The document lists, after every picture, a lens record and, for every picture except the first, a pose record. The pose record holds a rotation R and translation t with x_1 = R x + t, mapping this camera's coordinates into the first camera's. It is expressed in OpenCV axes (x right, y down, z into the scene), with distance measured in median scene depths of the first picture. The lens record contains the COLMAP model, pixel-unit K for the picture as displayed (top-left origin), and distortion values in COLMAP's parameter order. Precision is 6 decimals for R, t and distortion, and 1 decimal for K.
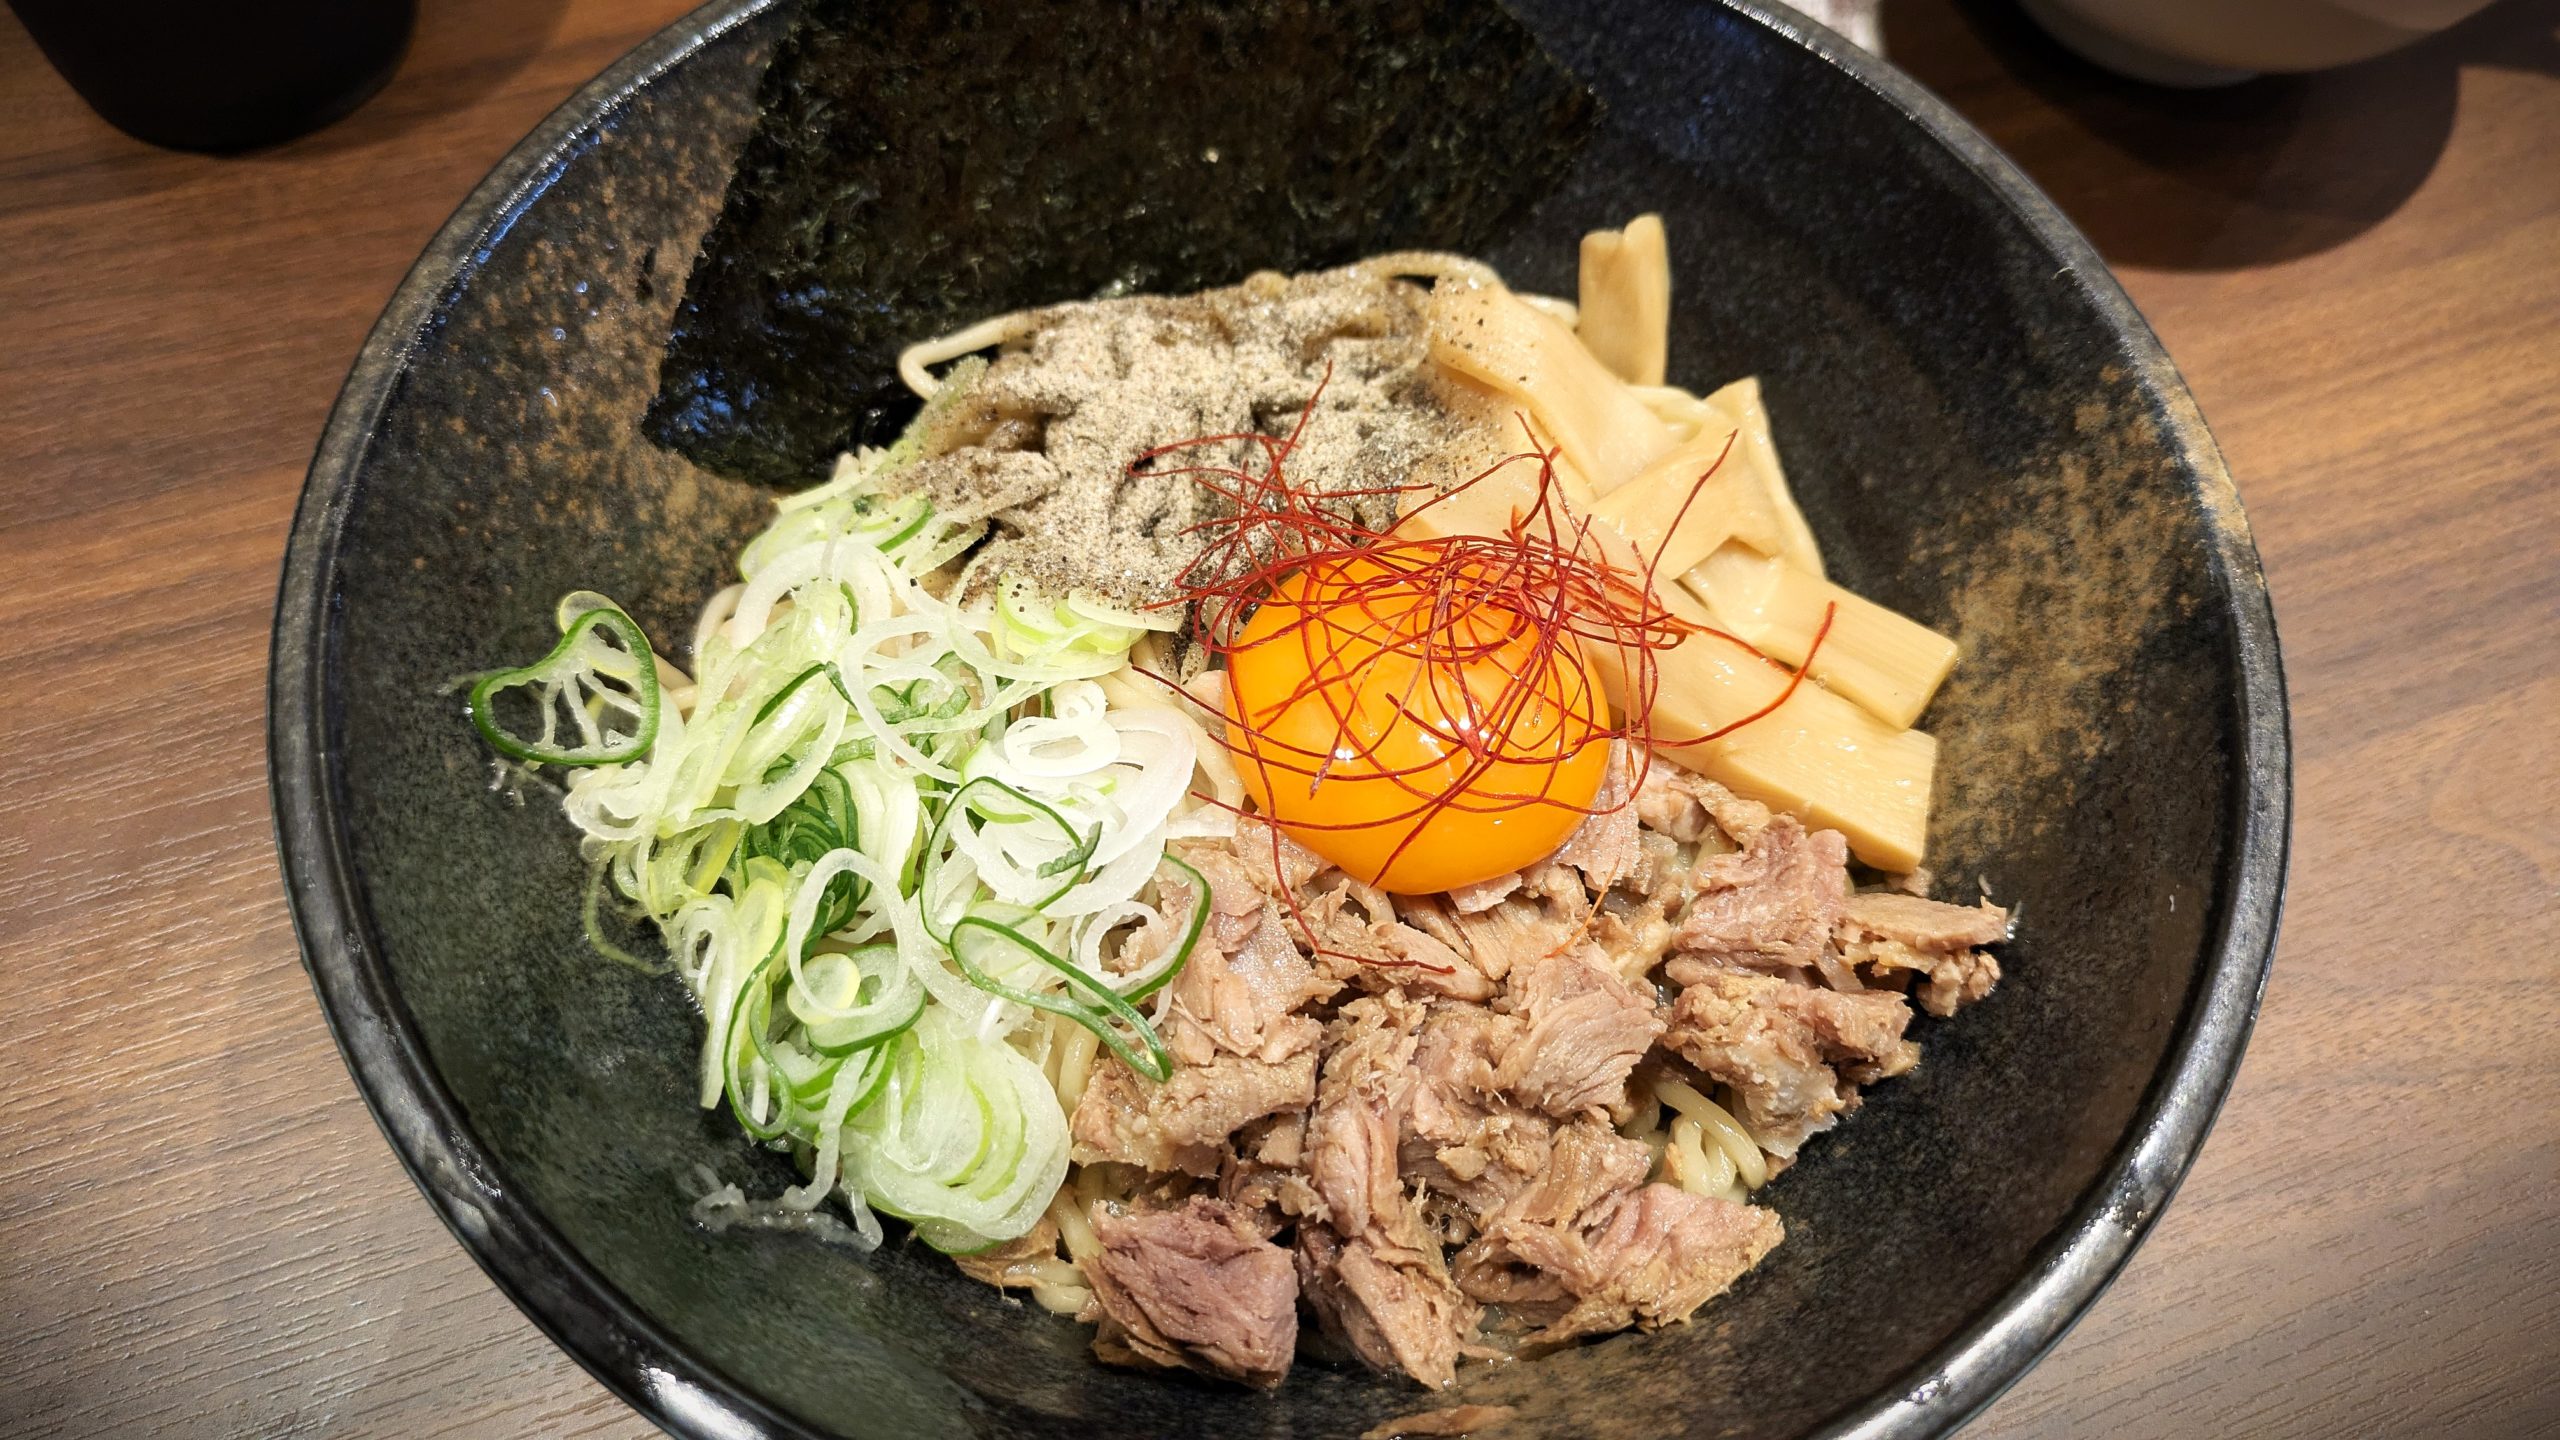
lens RADIAL K [[1853.4, 0, 1280.0], [0, 1853.4, 720.0], [0, 0, 1]] dist [0.005451, 0.005403]
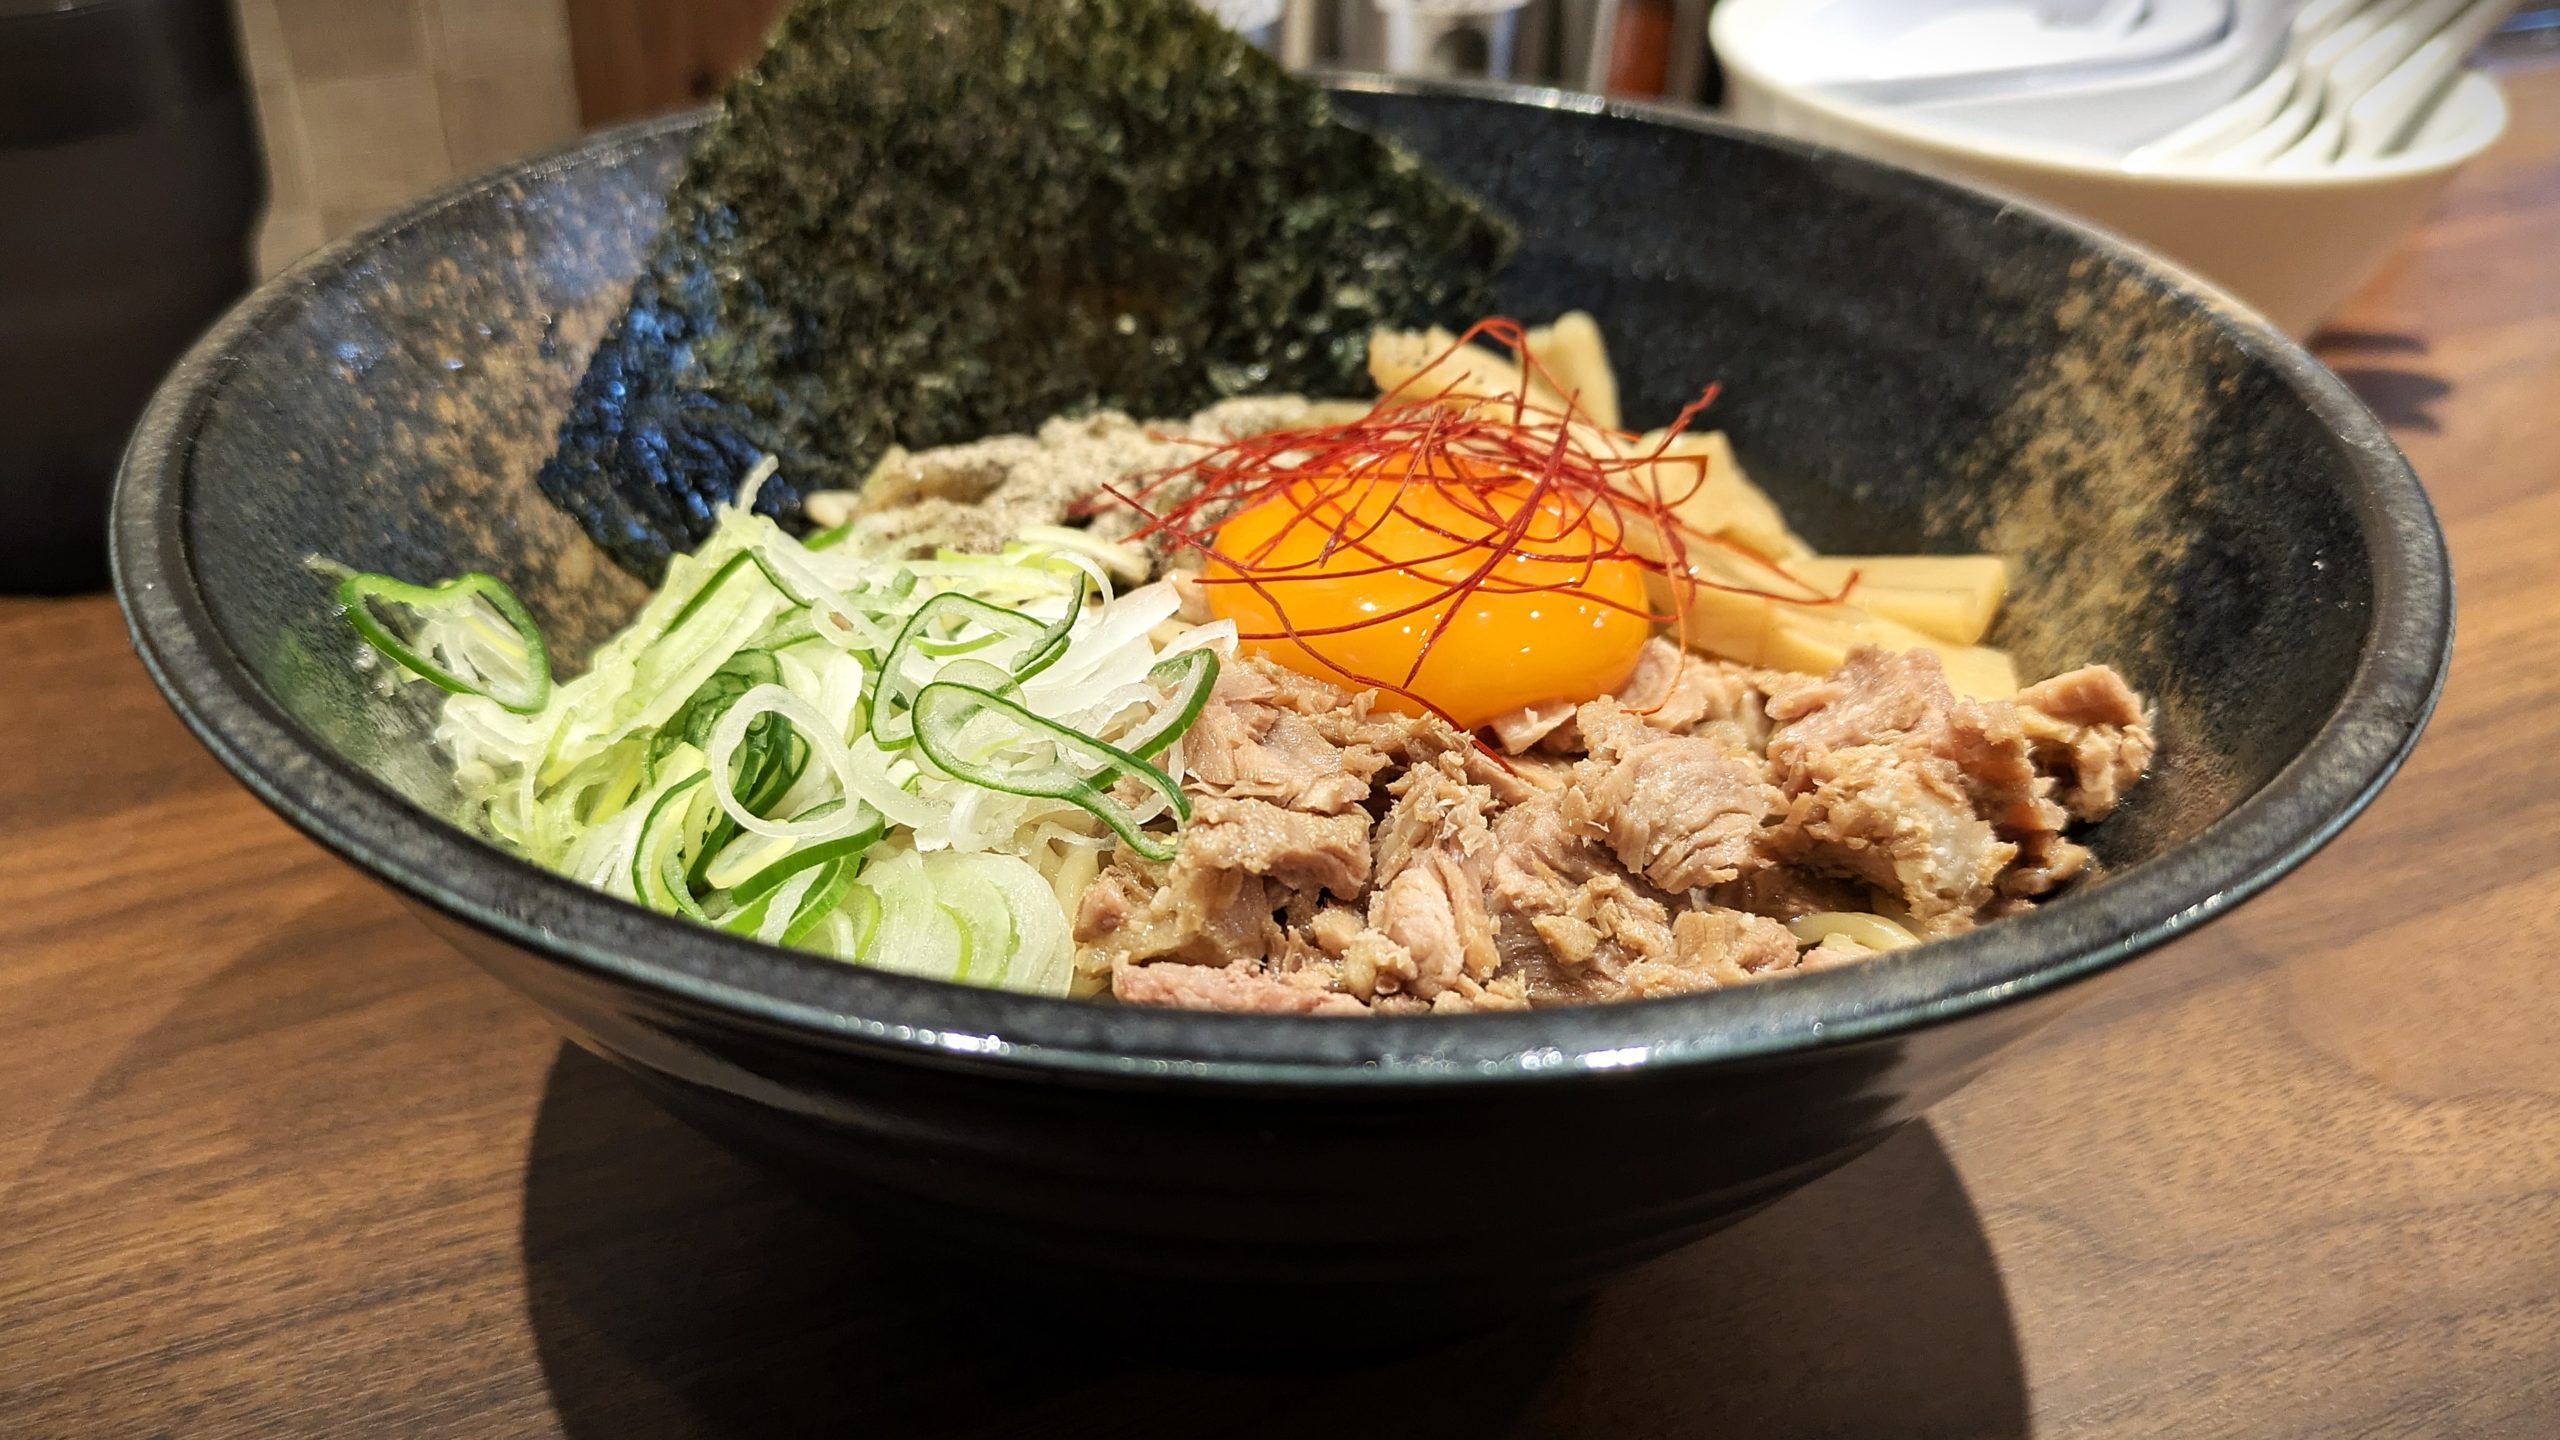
lens RADIAL K [[2069.3, 0, 1236.0], [0, 2069.3, 719.7], [0, 0, 1]] dist [0.007071, -0.000898]
pose [[0.994417, -0.089911, 0.055226, -0.072001], [0.105138, 0.888636, -0.446399, 0.463989], [-0.008939, 0.449713, 0.893128, 0.145526]]
